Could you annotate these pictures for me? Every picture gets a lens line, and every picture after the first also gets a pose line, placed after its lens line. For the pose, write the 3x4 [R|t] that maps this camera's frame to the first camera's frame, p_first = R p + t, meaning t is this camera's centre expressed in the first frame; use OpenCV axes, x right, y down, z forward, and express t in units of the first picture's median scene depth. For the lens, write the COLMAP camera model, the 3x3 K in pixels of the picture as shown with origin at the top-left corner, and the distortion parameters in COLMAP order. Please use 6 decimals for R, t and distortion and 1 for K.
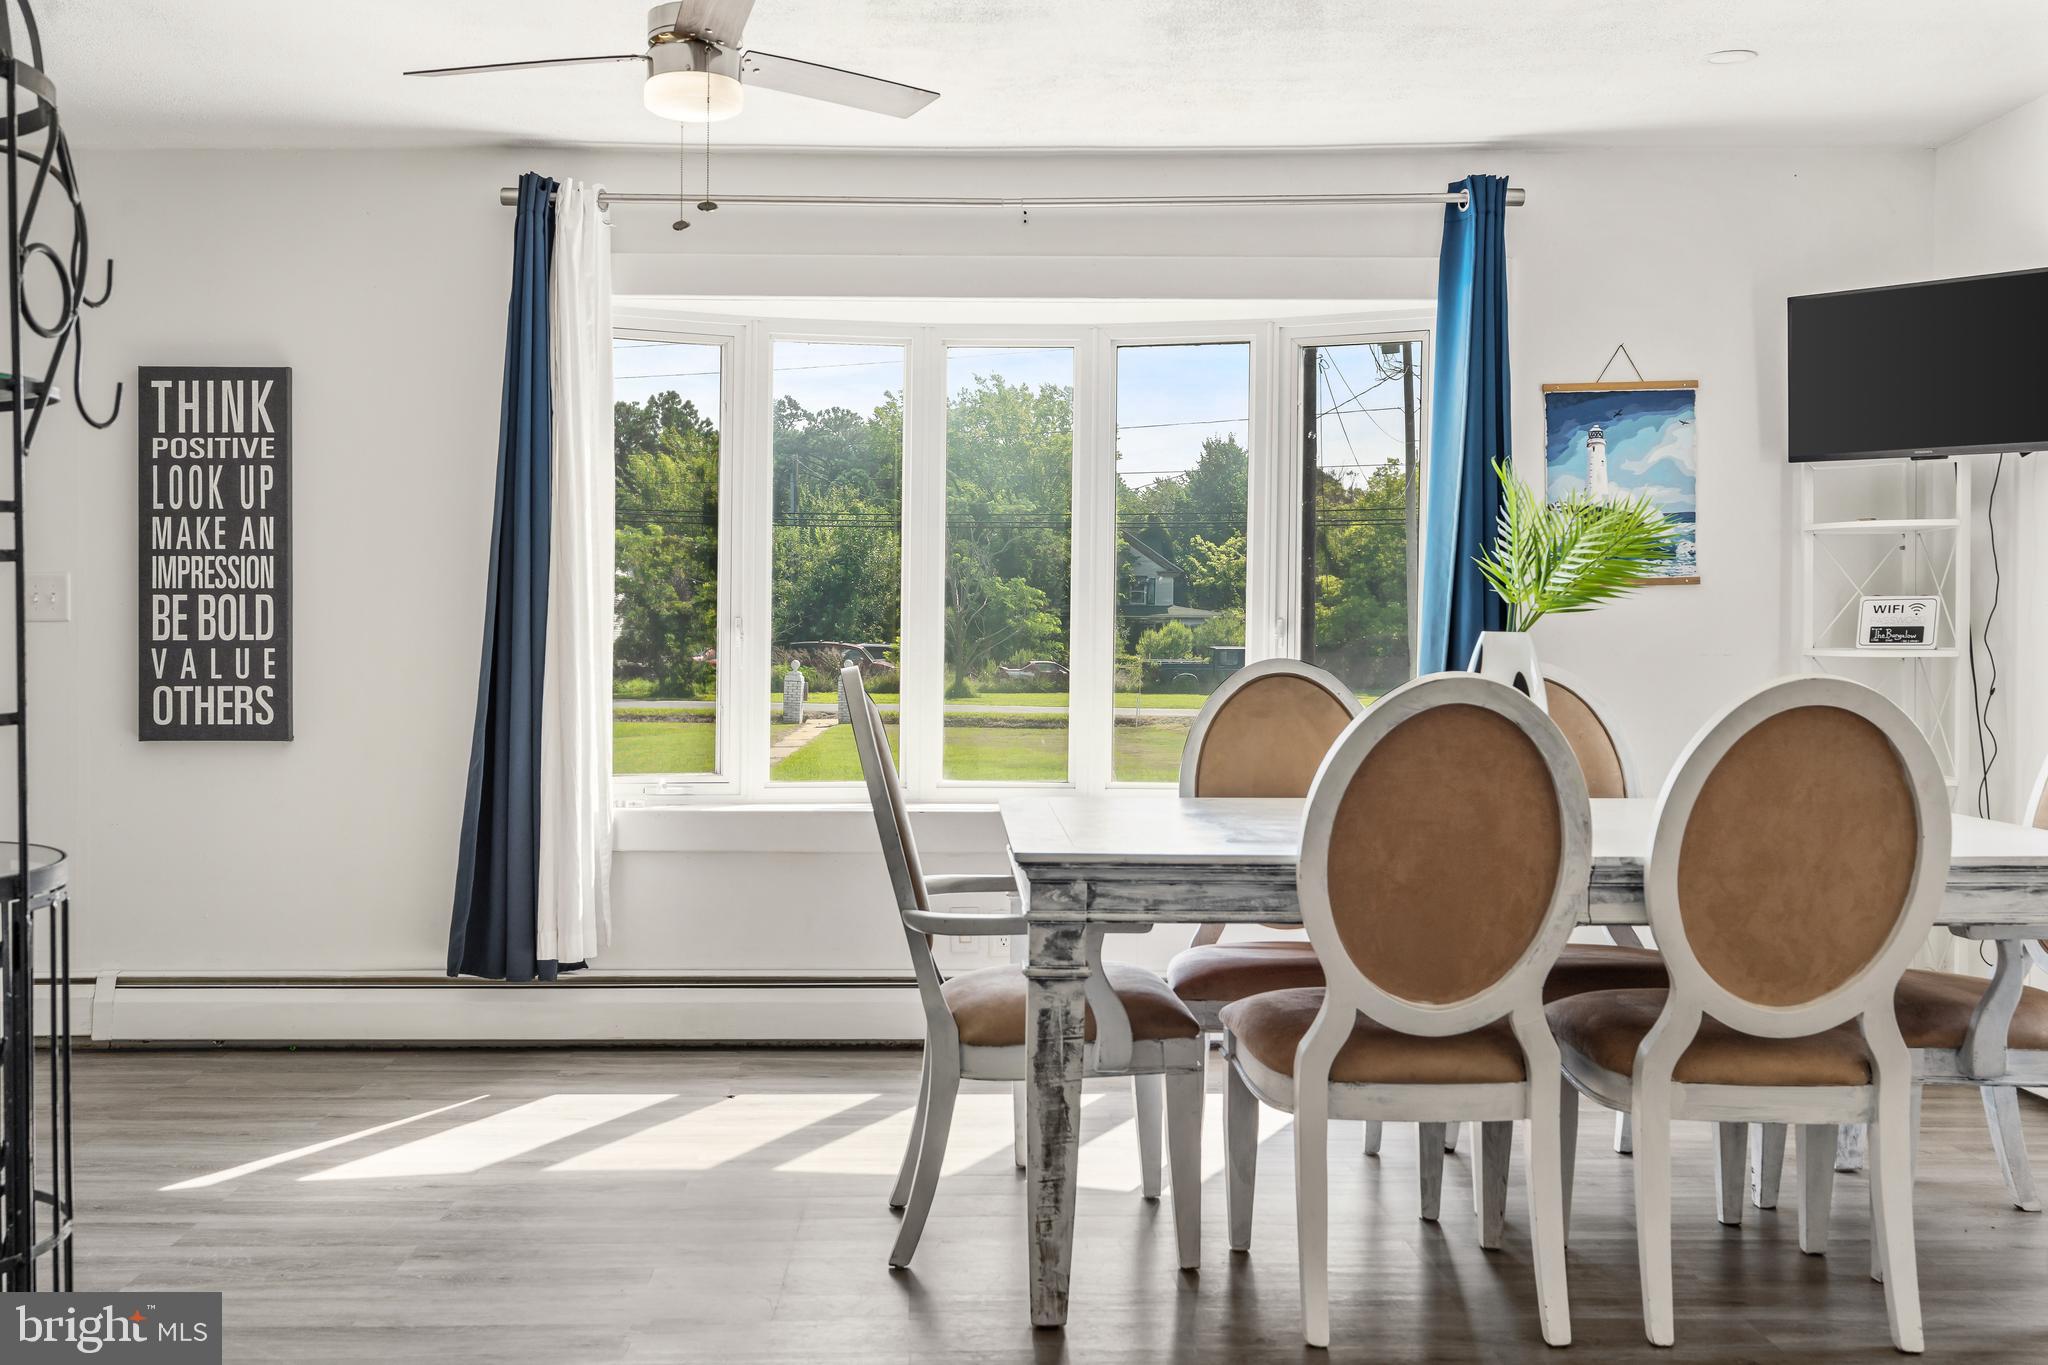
lens RADIAL K [[2104.3, 0, 1019.8], [0, 2104.3, 666.1], [0, 0, 1]] dist [-0.010570, 0.000000]
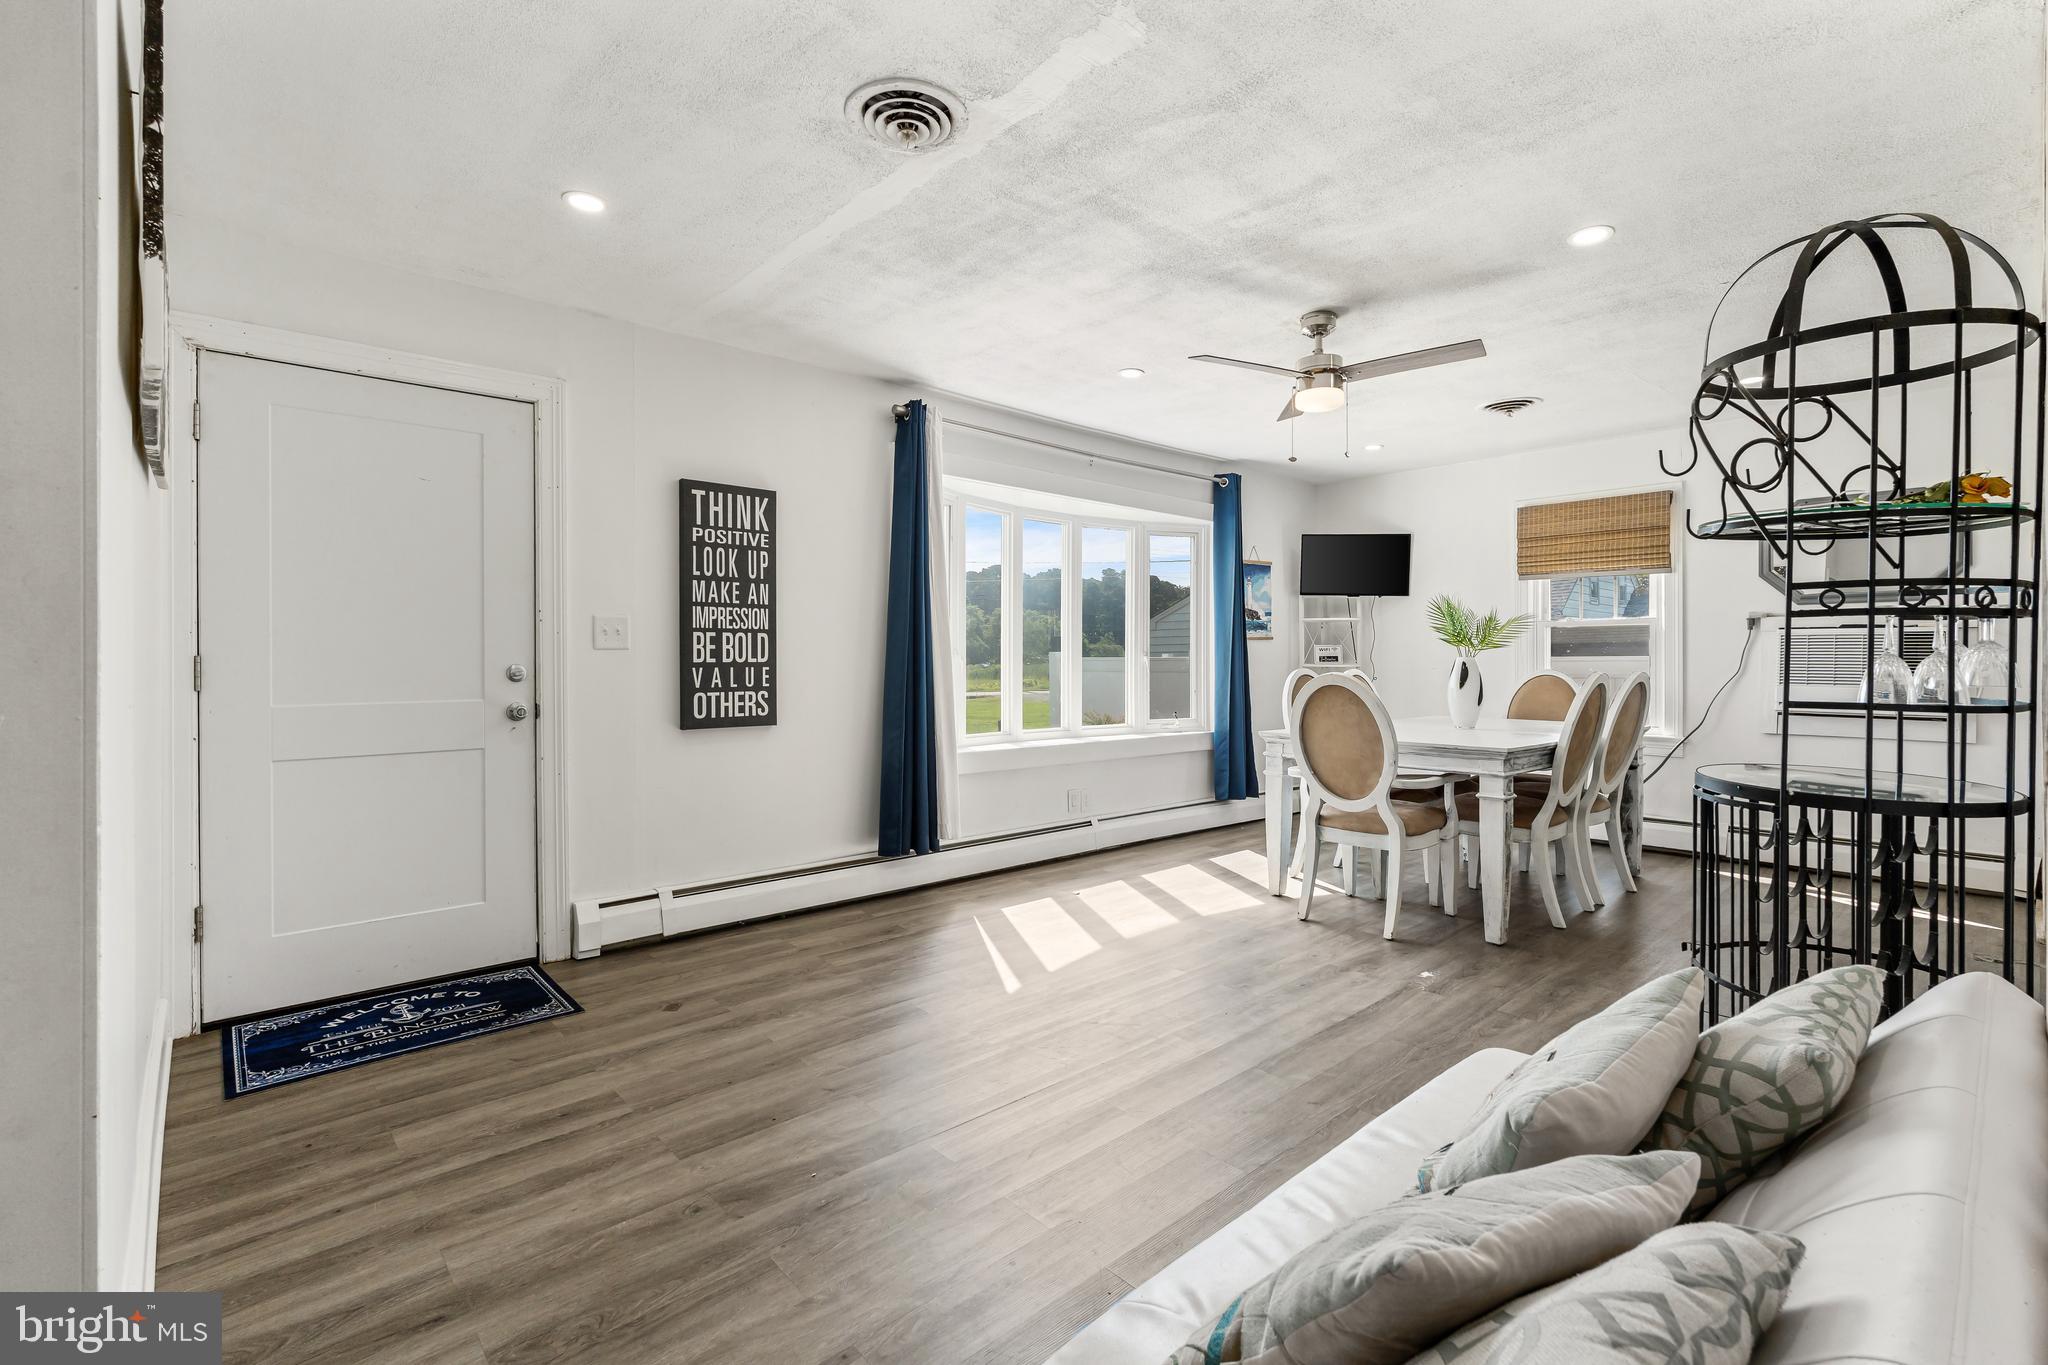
lens RADIAL K [[919.8, 0, 1053.2], [0, 919.8, 668.2], [0, 0, 1]] dist [-0.005098, 0.001525]
pose [[0.746707, -0.006334, 0.665123, -0.657193], [0.009423, 0.999955, -0.001057, -0.004937], [-0.665087, 0.007057, 0.746733, 0.338427]]
